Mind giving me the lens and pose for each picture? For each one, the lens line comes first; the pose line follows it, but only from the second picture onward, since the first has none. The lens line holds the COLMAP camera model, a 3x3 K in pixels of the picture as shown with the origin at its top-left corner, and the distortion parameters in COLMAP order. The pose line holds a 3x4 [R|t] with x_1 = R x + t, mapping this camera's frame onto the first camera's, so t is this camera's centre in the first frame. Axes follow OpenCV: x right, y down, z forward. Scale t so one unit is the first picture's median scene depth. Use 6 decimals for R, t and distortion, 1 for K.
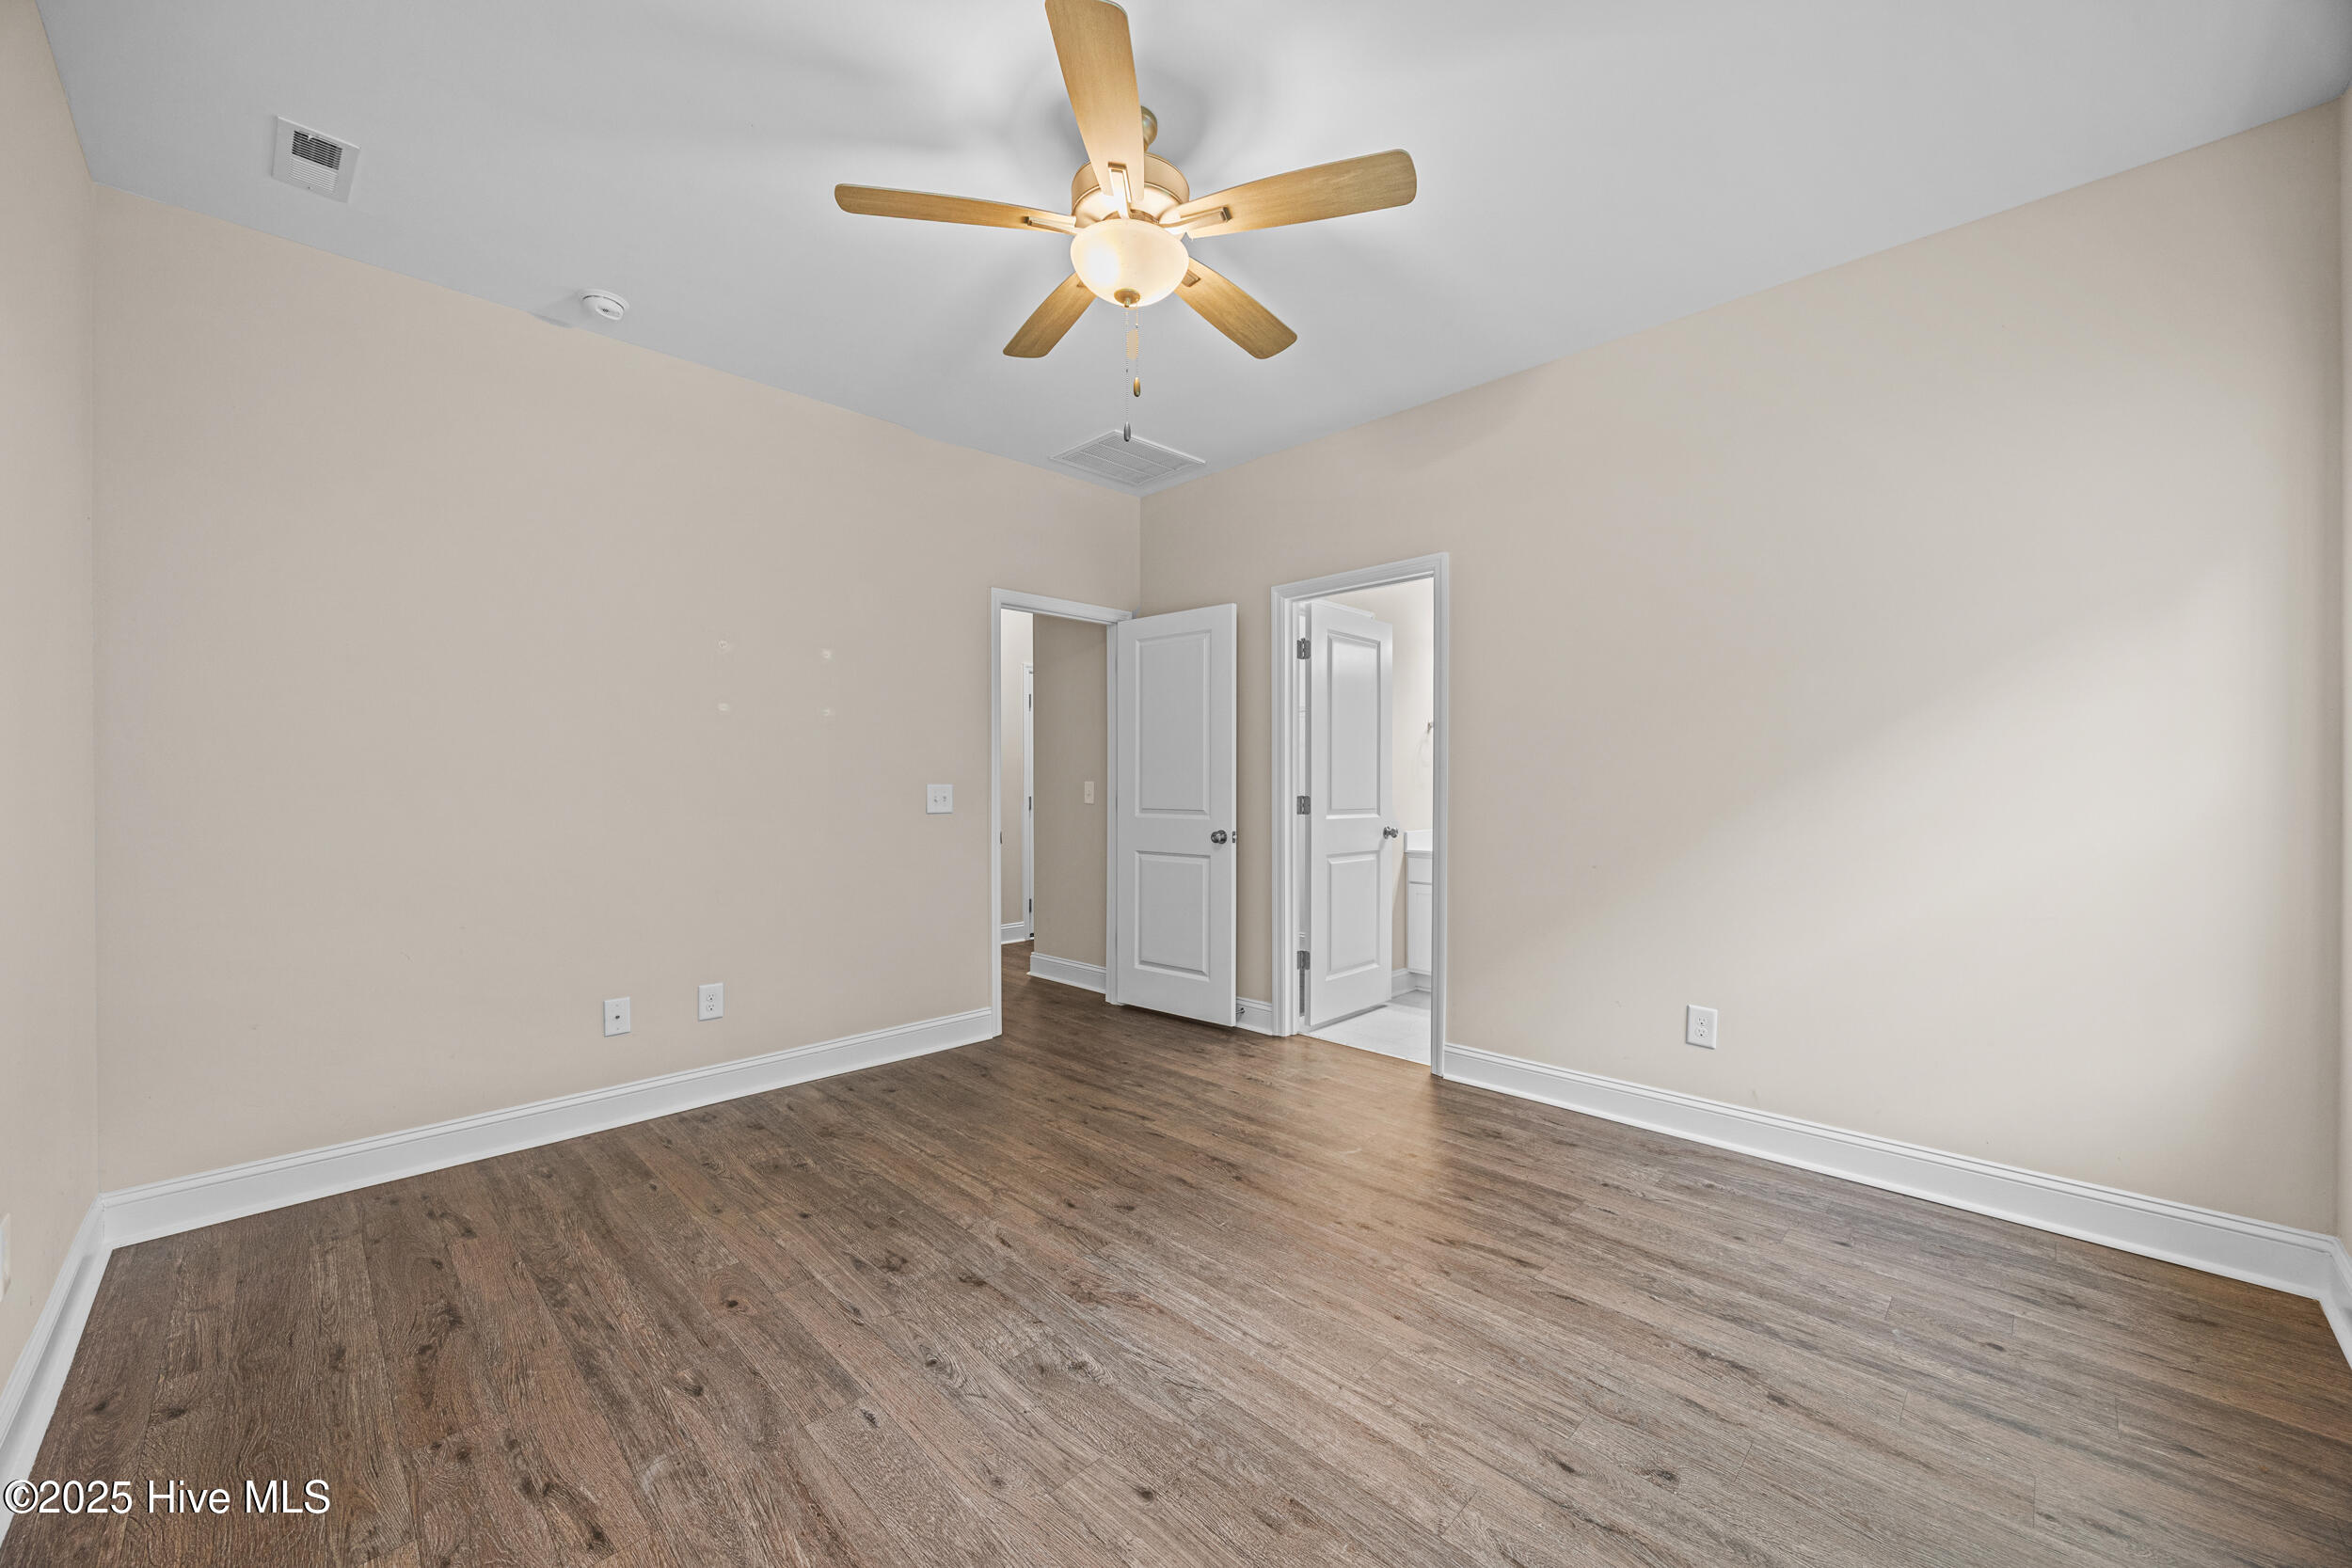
lens RADIAL K [[893.2, 0, 1174.1], [0, 893.2, 792.3], [0, 0, 1]] dist [0.000306, 0.000329]
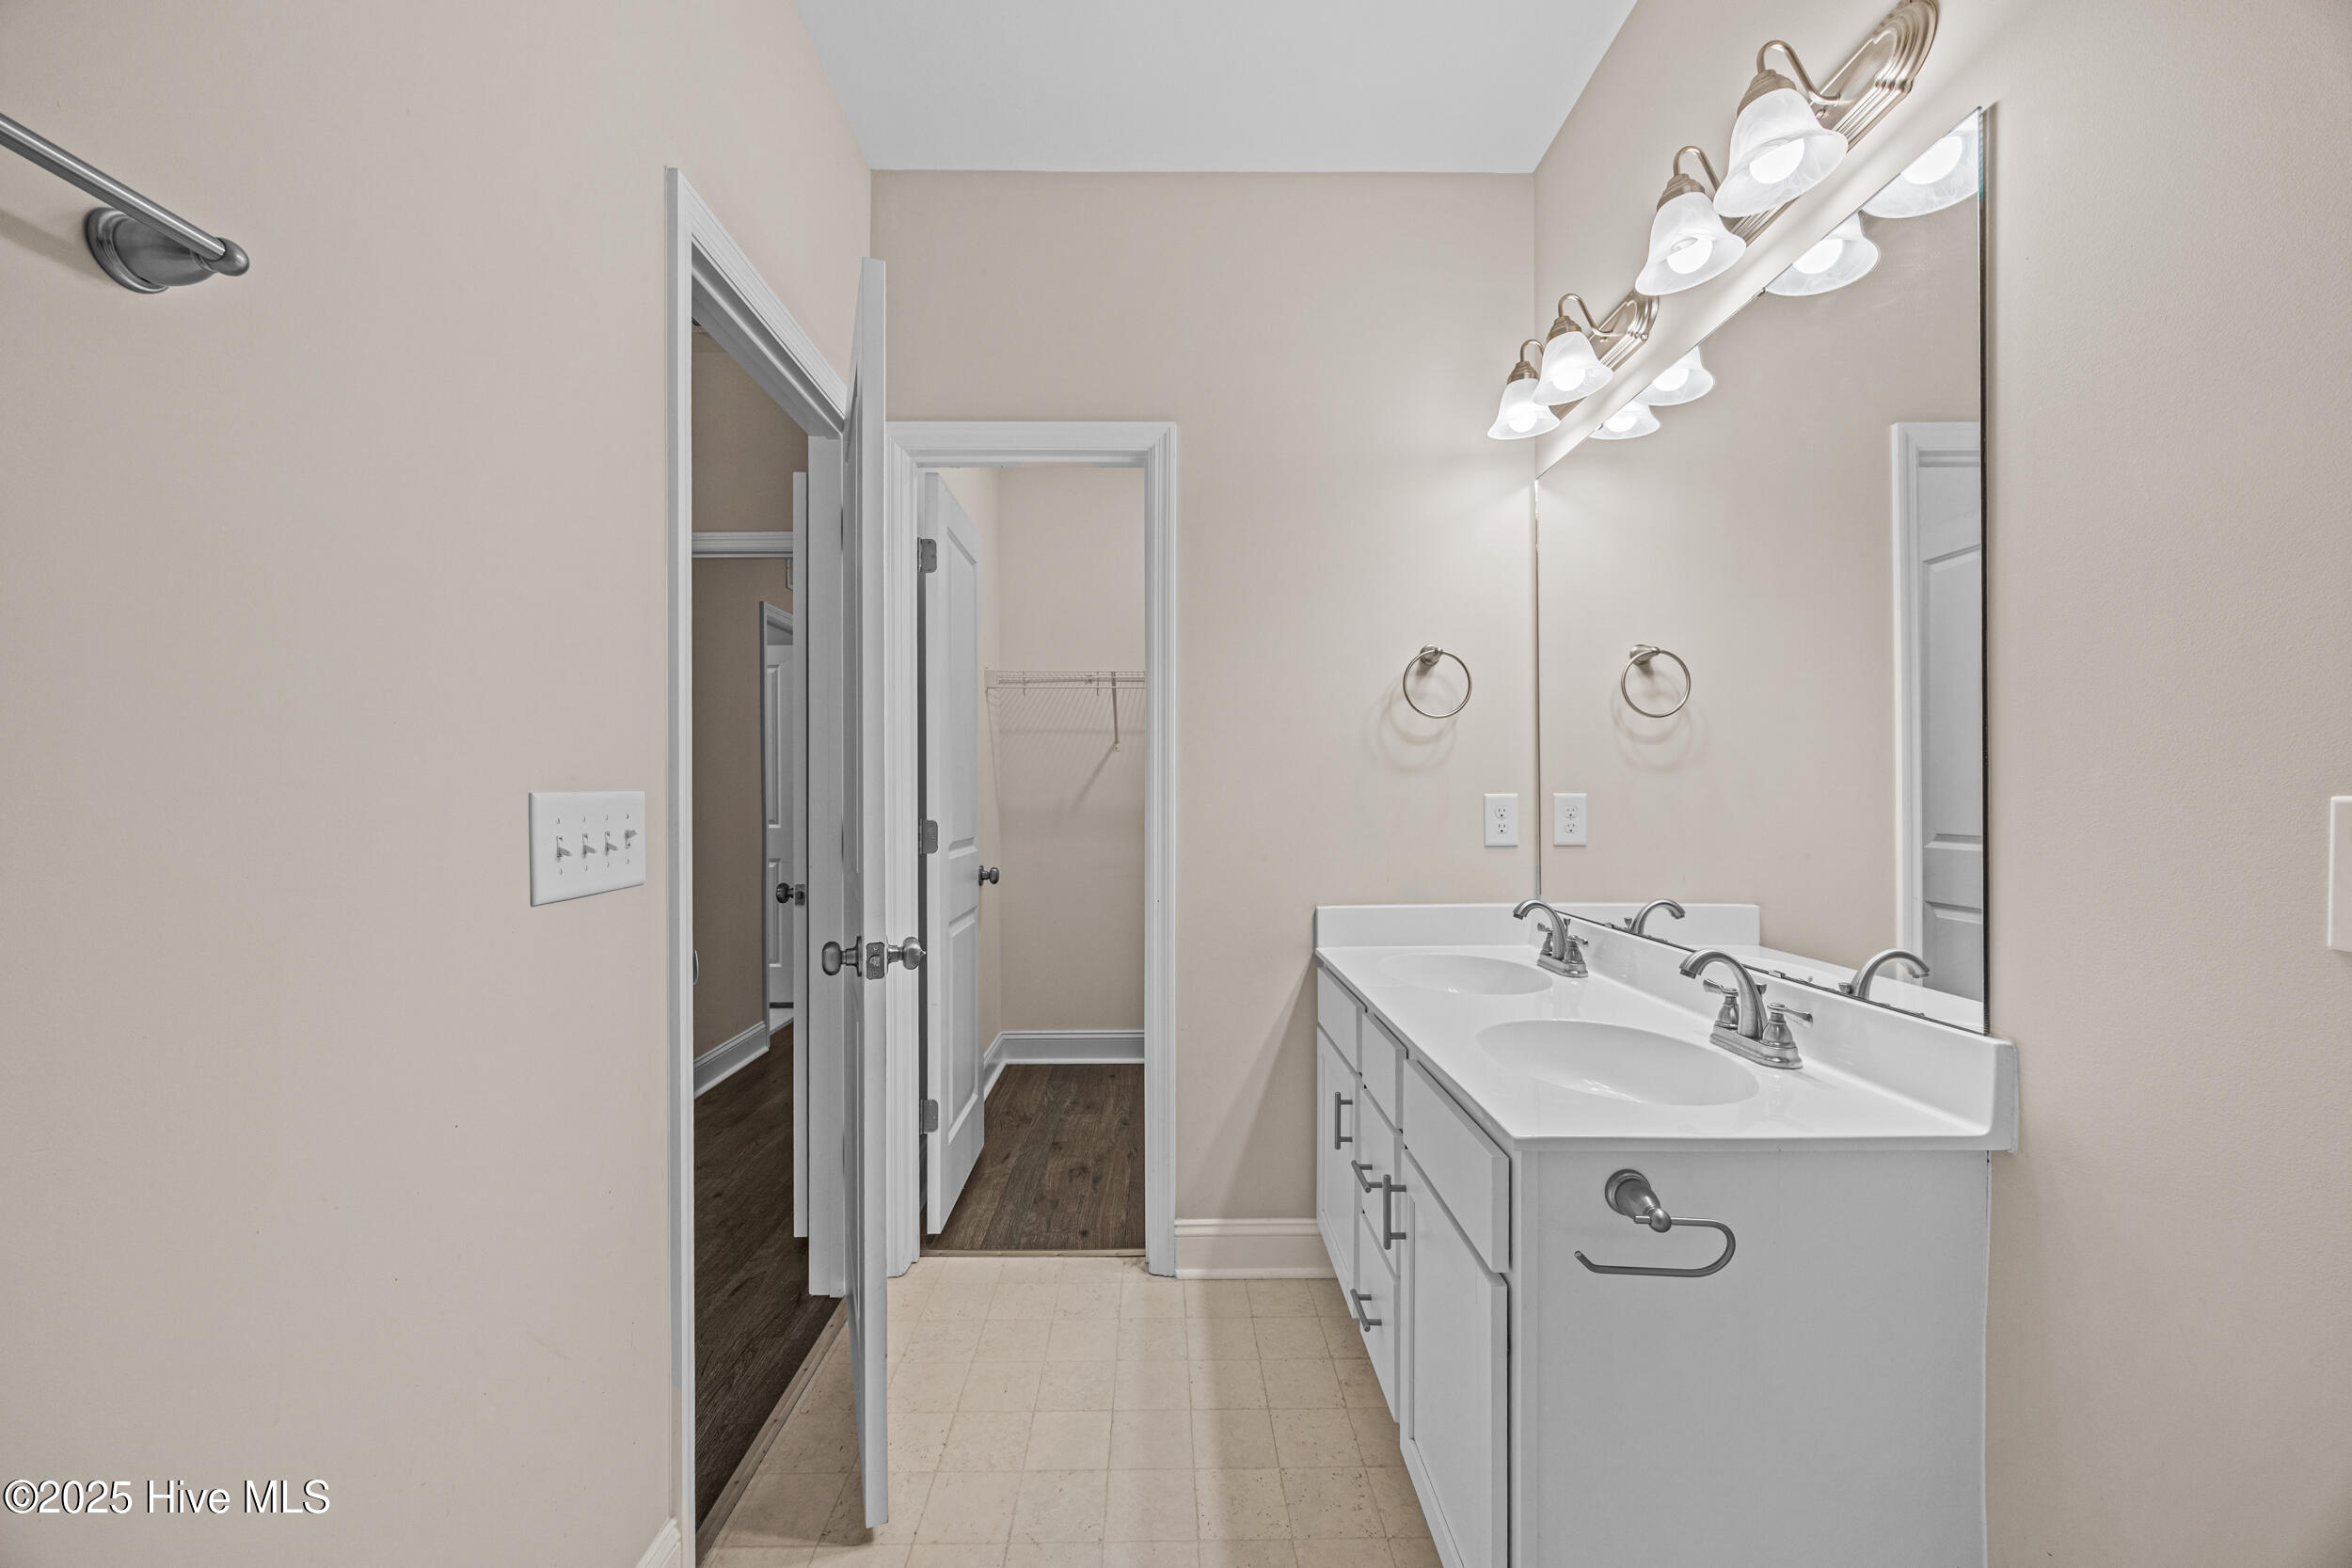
lens RADIAL K [[893.2, 0, 1174.1], [0, 893.2, 792.3], [0, 0, 1]] dist [0.000306, 0.000329]
pose [[-0.714033, 0.005645, 0.700090, -1.446349], [0.011783, 0.999923, 0.003955, -0.023419], [-0.700013, 0.011073, -0.714044, 1.998096]]
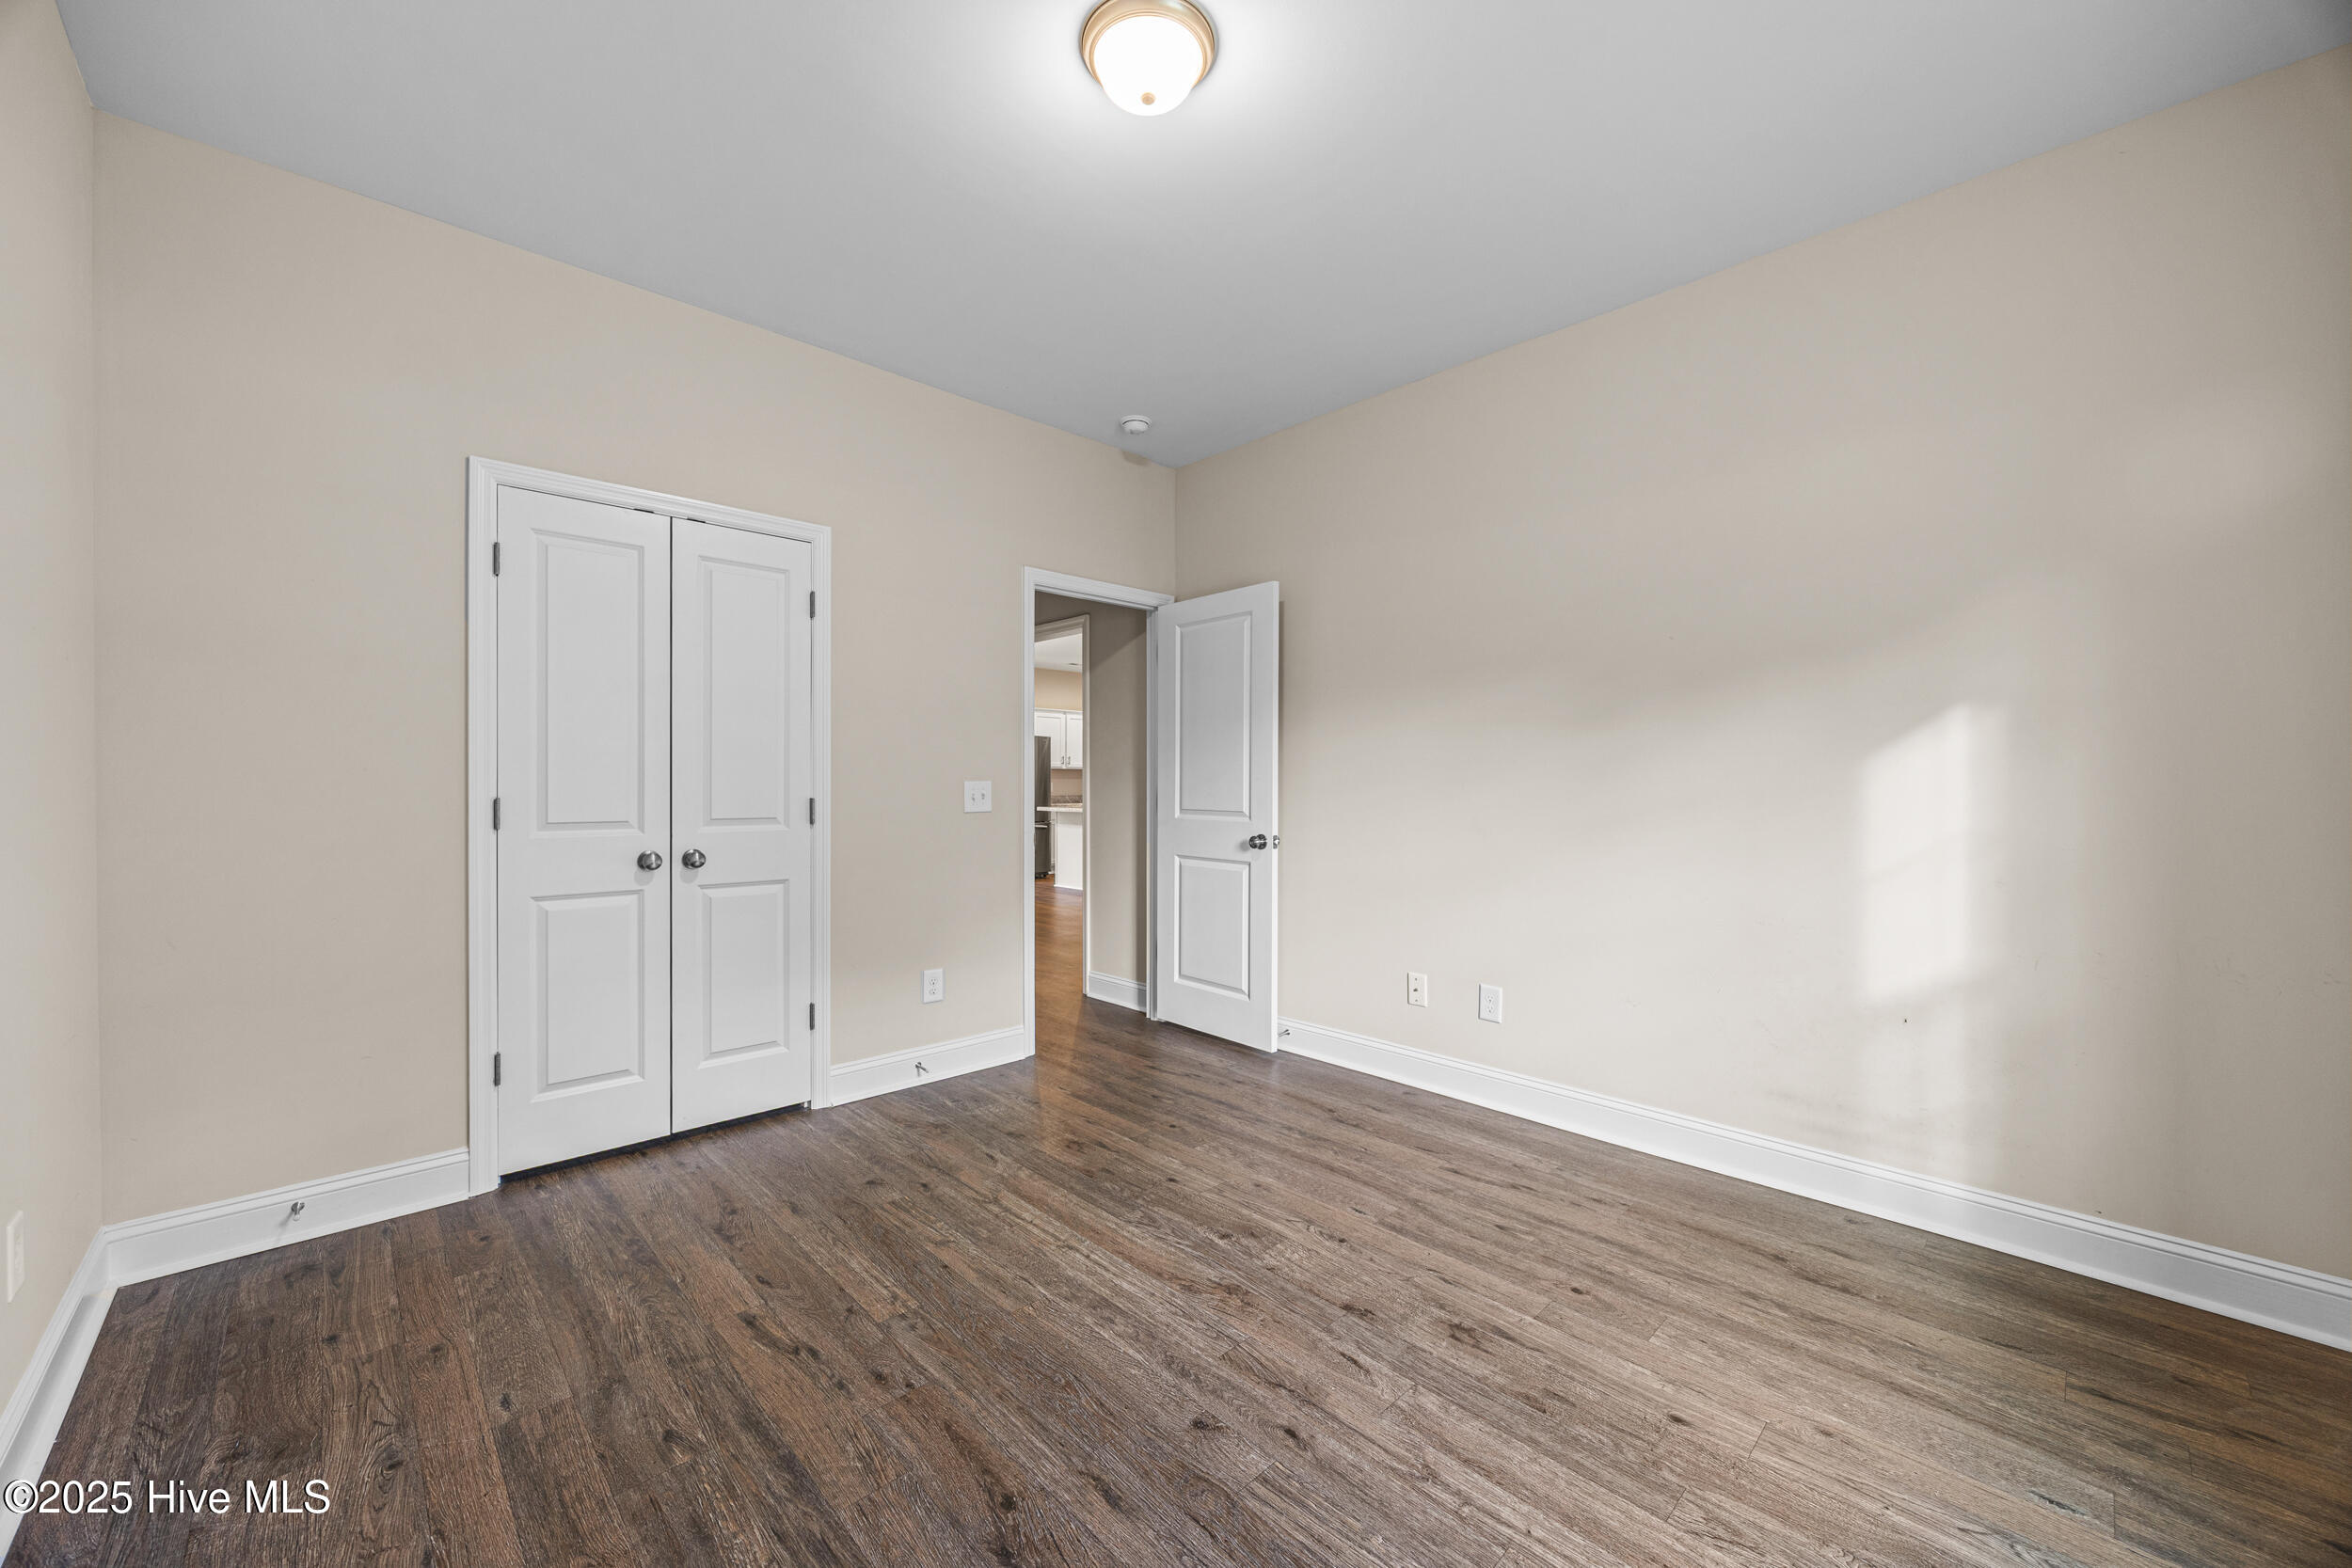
lens RADIAL K [[876.1, 0, 1170.1], [0, 876.1, 793.6], [0, 0, 1]] dist [-0.000422, -0.000108]
pose [[-0.999599, 0.000382, 0.028310, -0.057658], [0.000915, 0.999823, 0.018807, -0.016062], [-0.028298, 0.018826, -0.999422, 2.036643]]
